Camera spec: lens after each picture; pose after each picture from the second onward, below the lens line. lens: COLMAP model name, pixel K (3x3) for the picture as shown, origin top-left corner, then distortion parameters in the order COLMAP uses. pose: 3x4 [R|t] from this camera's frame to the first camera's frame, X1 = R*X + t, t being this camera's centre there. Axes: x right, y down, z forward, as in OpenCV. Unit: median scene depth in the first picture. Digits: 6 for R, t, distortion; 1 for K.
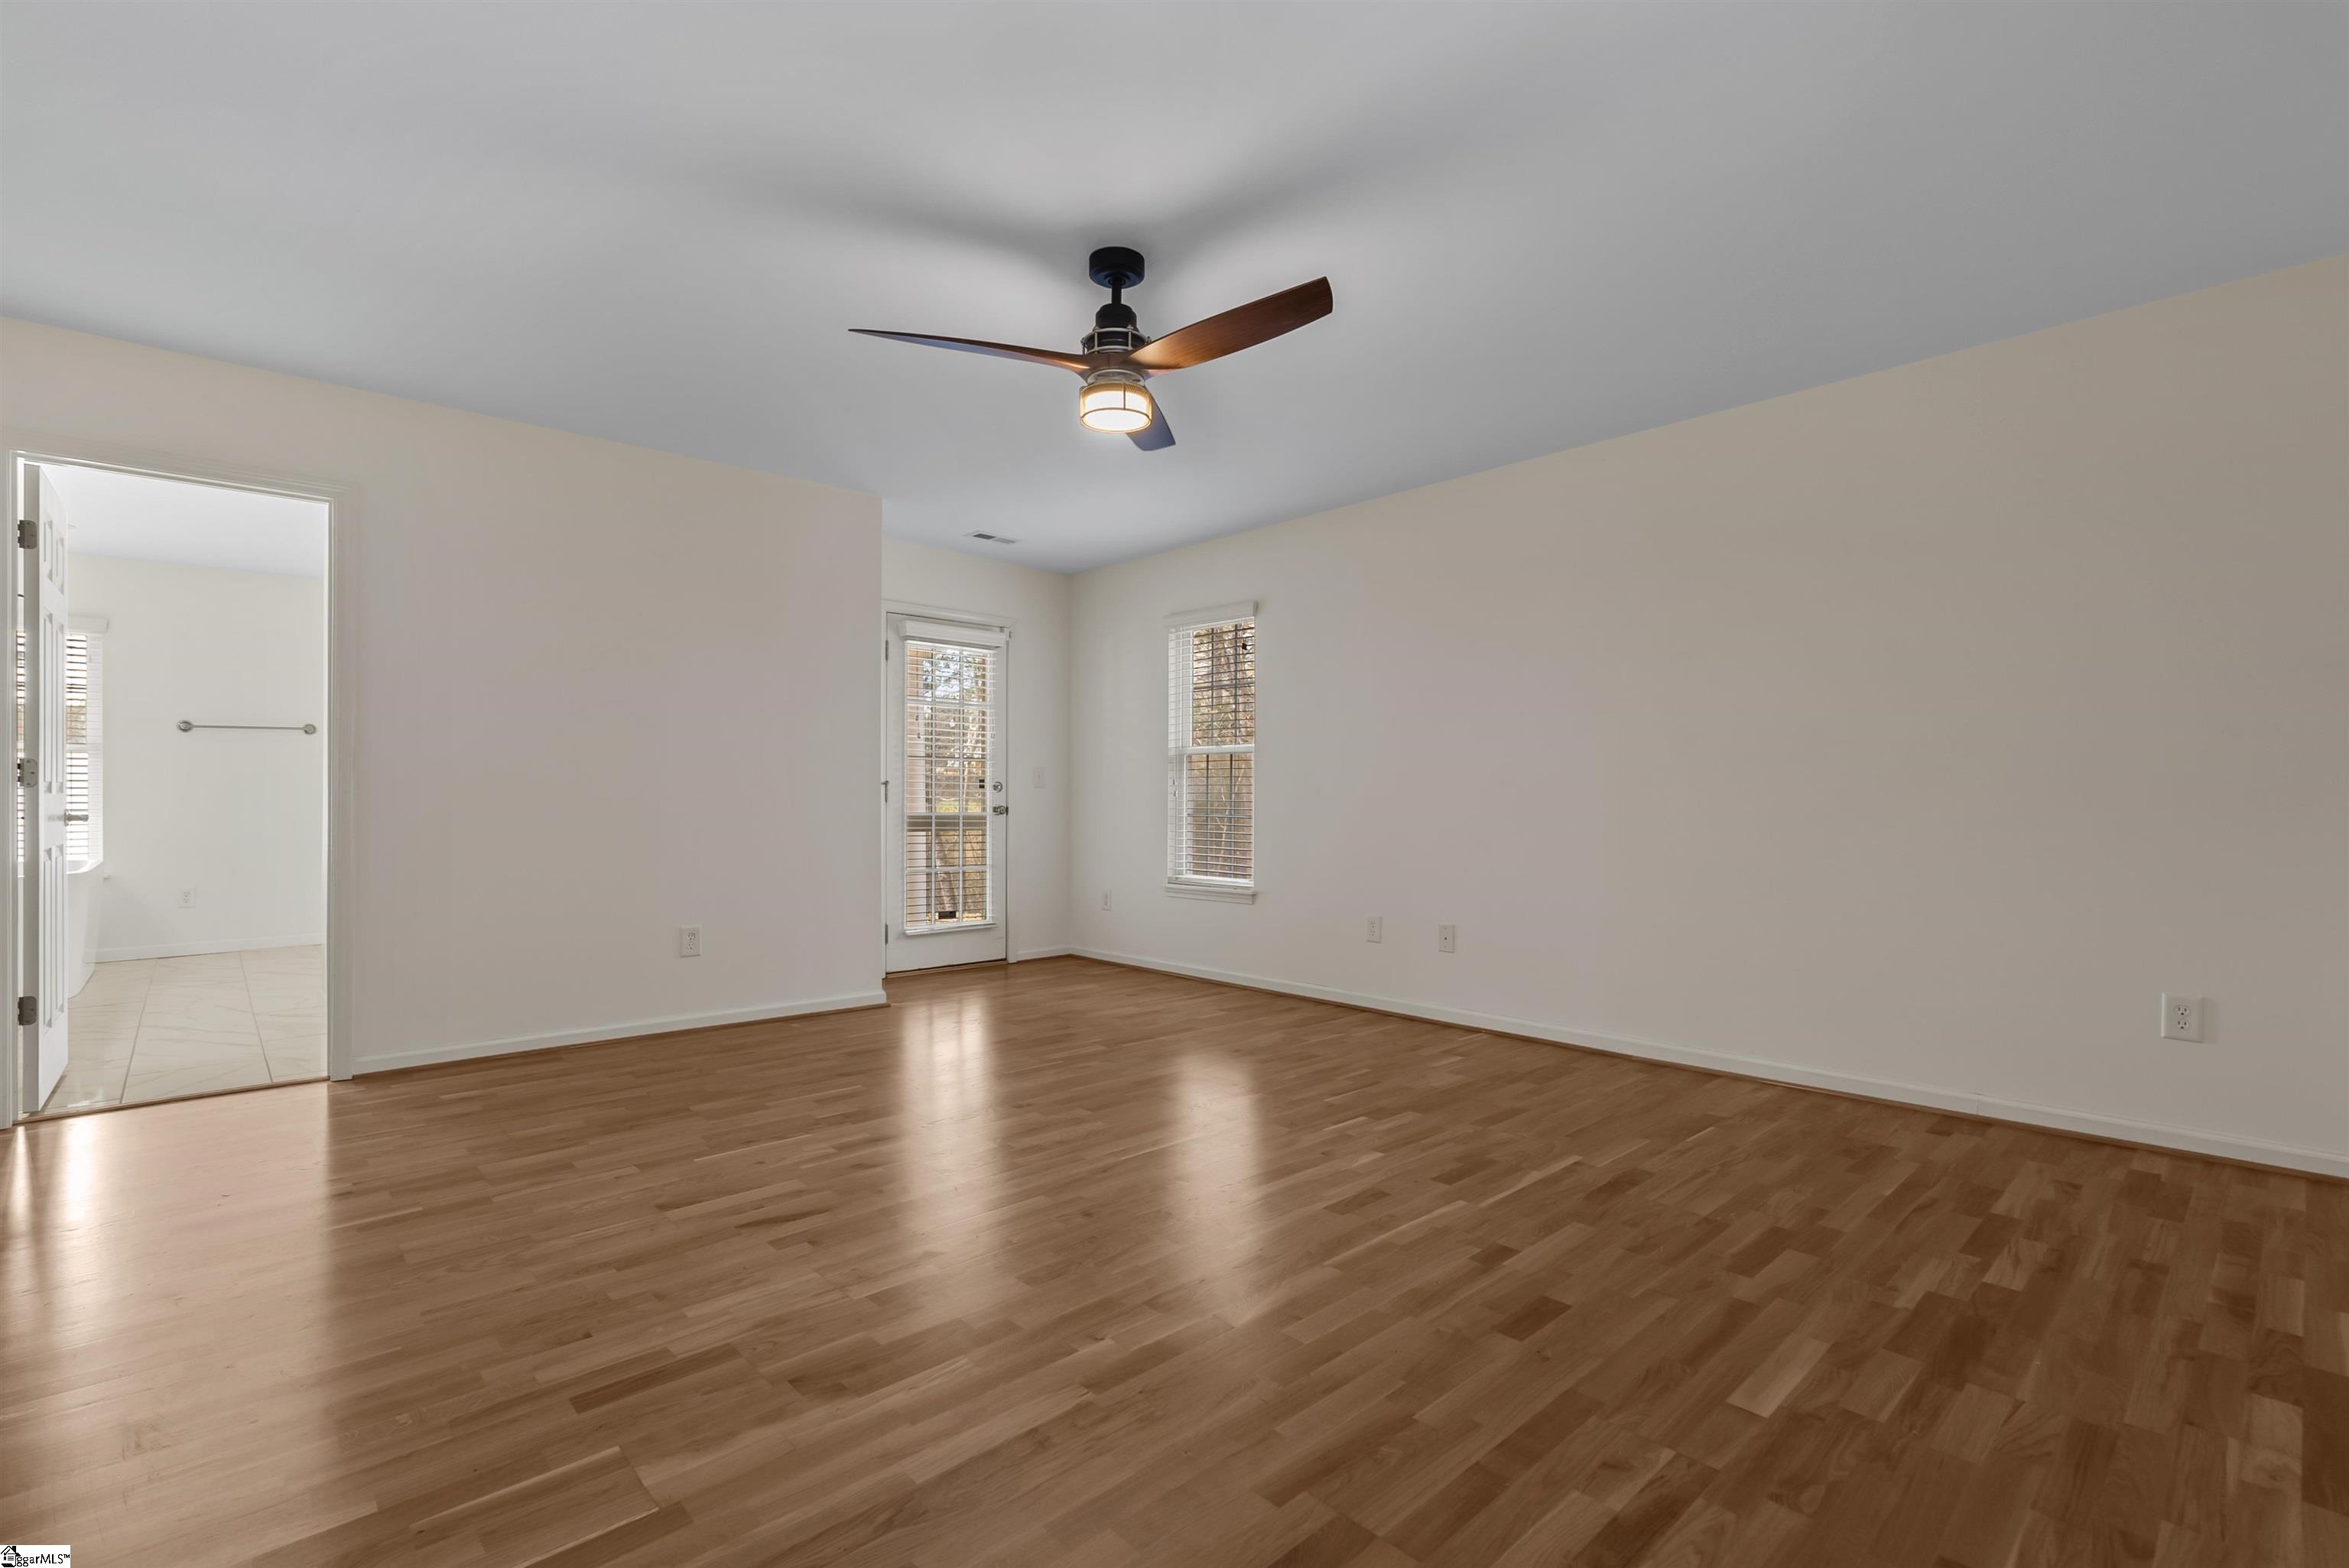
lens RADIAL K [[1060.3, 0, 1174.3], [0, 1060.3, 785.6], [0, 0, 1]] dist [-0.007766, 0.001339]
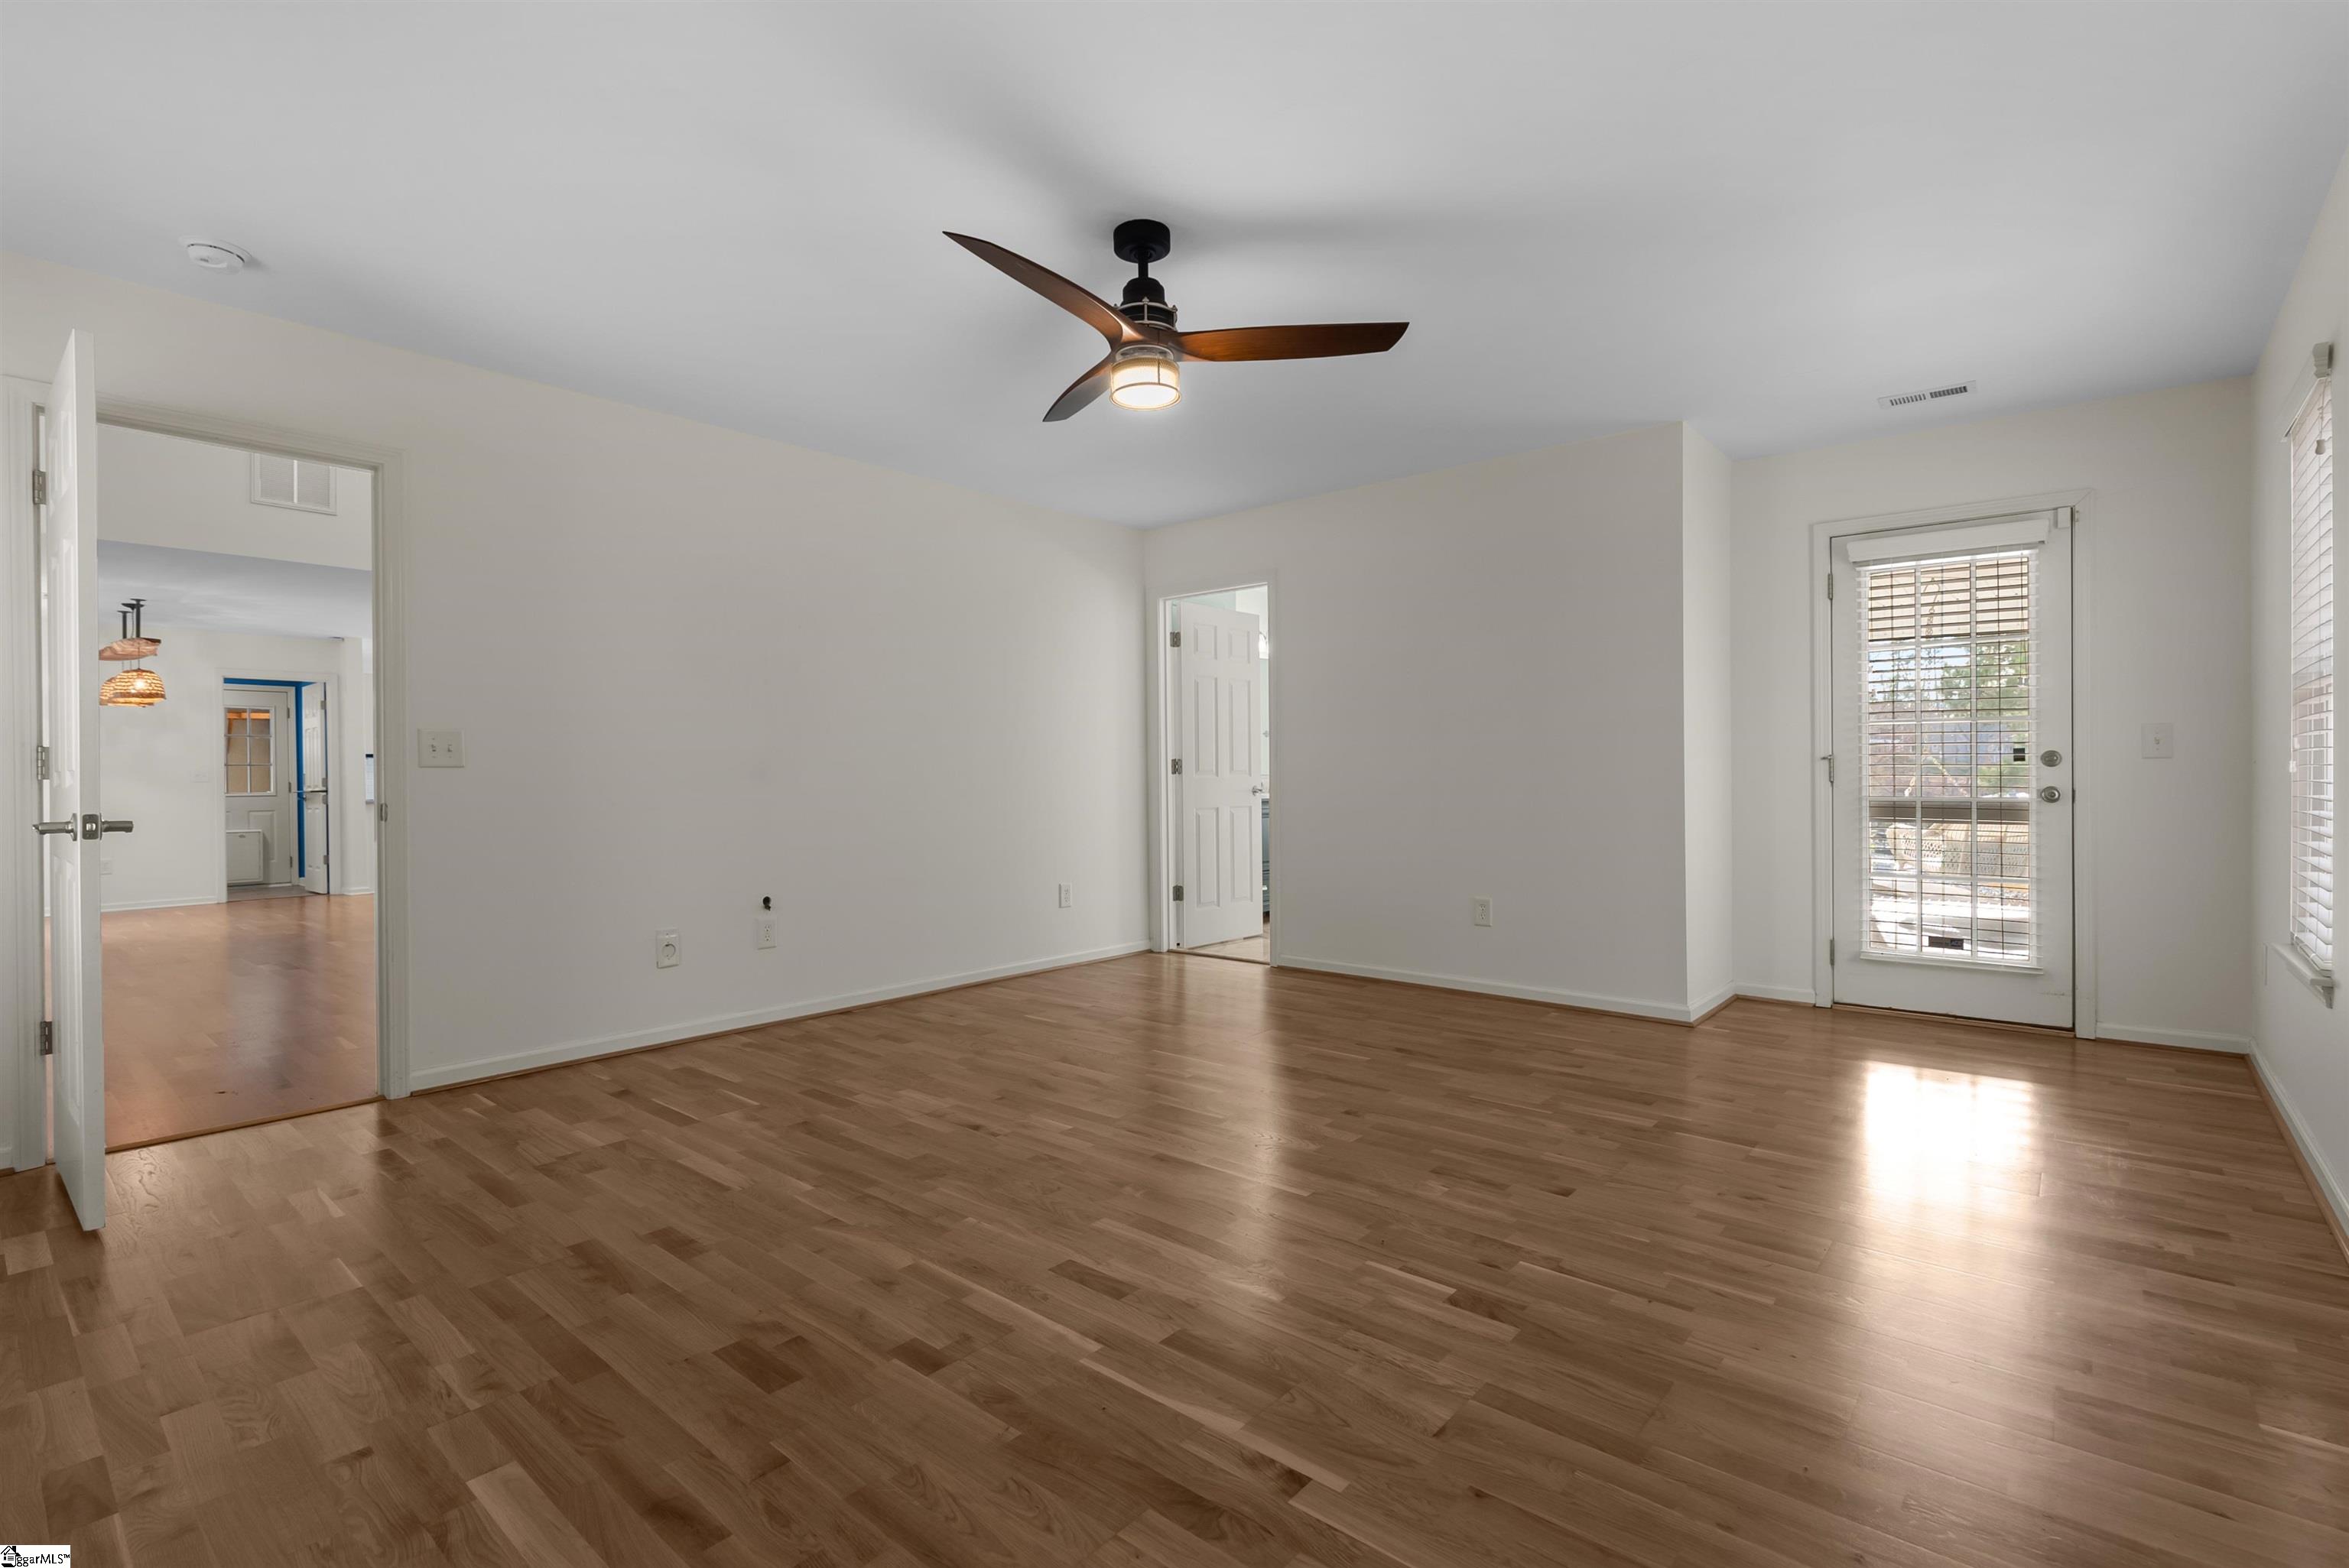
lens RADIAL K [[1060.3, 0, 1186.1], [0, 1060.3, 782.7], [0, 0, 1]] dist [-0.007766, 0.001339]
pose [[0.125694, 0.003413, -0.992063, 0.844800], [0.017343, 0.999834, 0.005637, 0.006551], [0.991917, -0.017914, 0.125614, 0.834082]]
